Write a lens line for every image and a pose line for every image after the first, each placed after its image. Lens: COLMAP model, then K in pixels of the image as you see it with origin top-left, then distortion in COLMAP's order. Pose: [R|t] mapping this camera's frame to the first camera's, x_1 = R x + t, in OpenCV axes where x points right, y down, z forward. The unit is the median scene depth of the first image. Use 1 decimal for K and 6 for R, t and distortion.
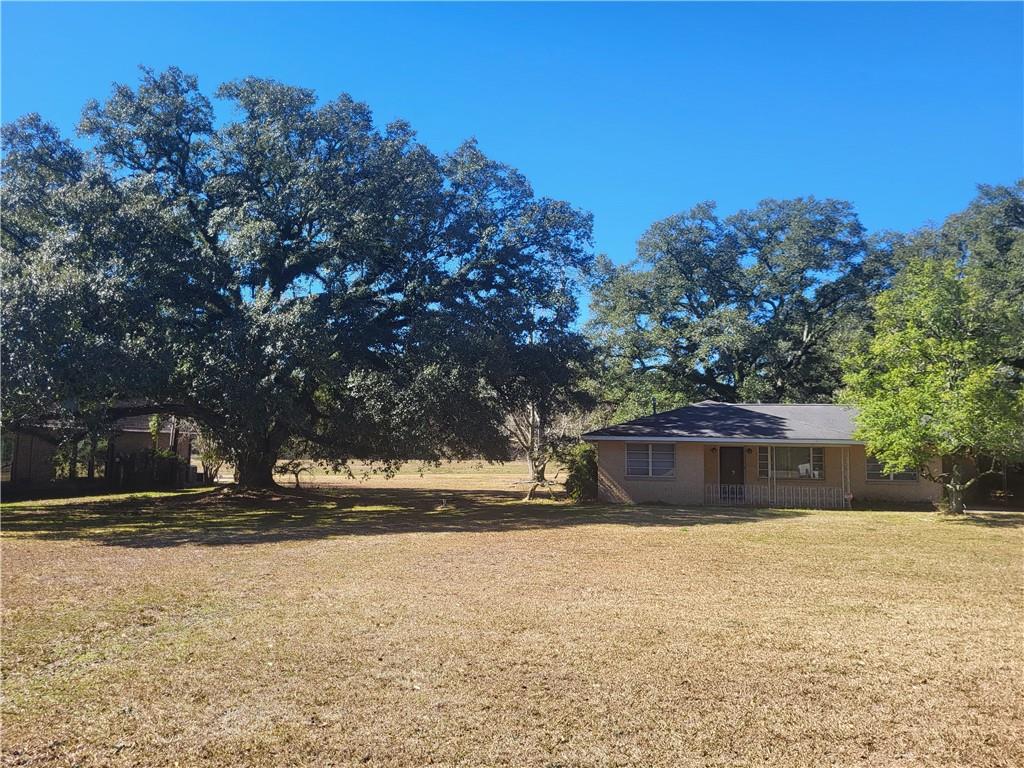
lens RADIAL K [[767.0, 0, 508.7], [0, 767.0, 382.9], [0, 0, 1]] dist [0.034432, -0.030568]
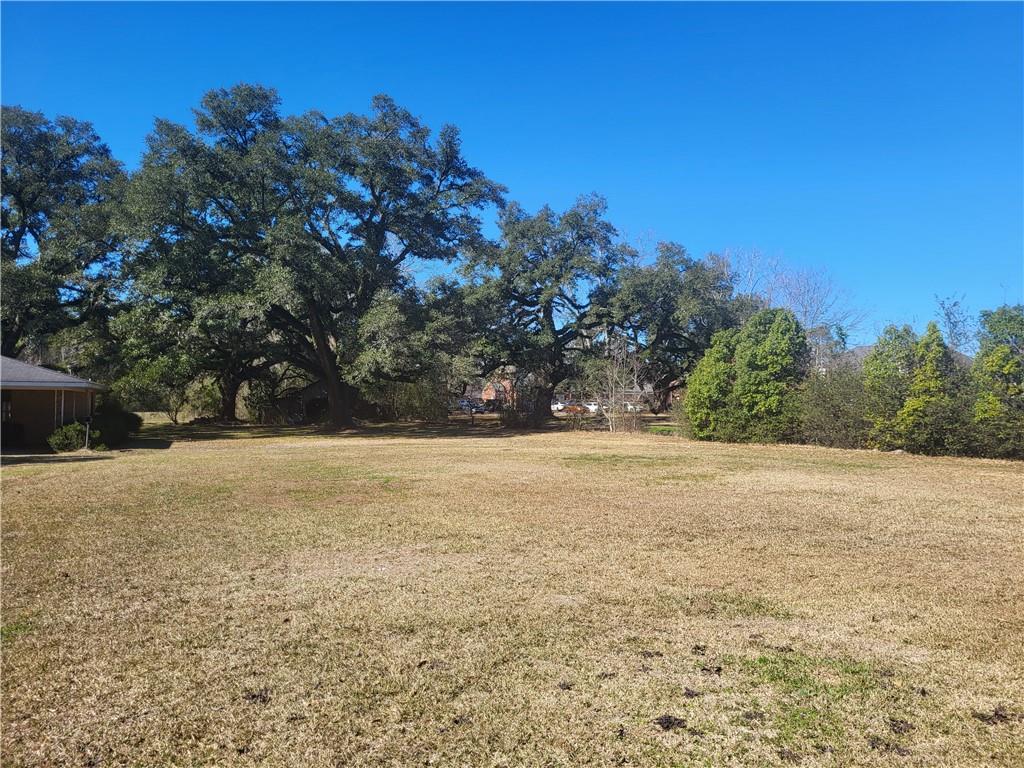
lens RADIAL K [[767.0, 0, 508.5], [0, 767.0, 369.9], [0, 0, 1]] dist [0.034432, -0.030568]
pose [[0.859471, 0.002615, 0.511177, 0.694693], [-0.029787, 0.998544, 0.044975, 0.004317], [-0.510316, -0.053881, 0.858298, -0.105218]]
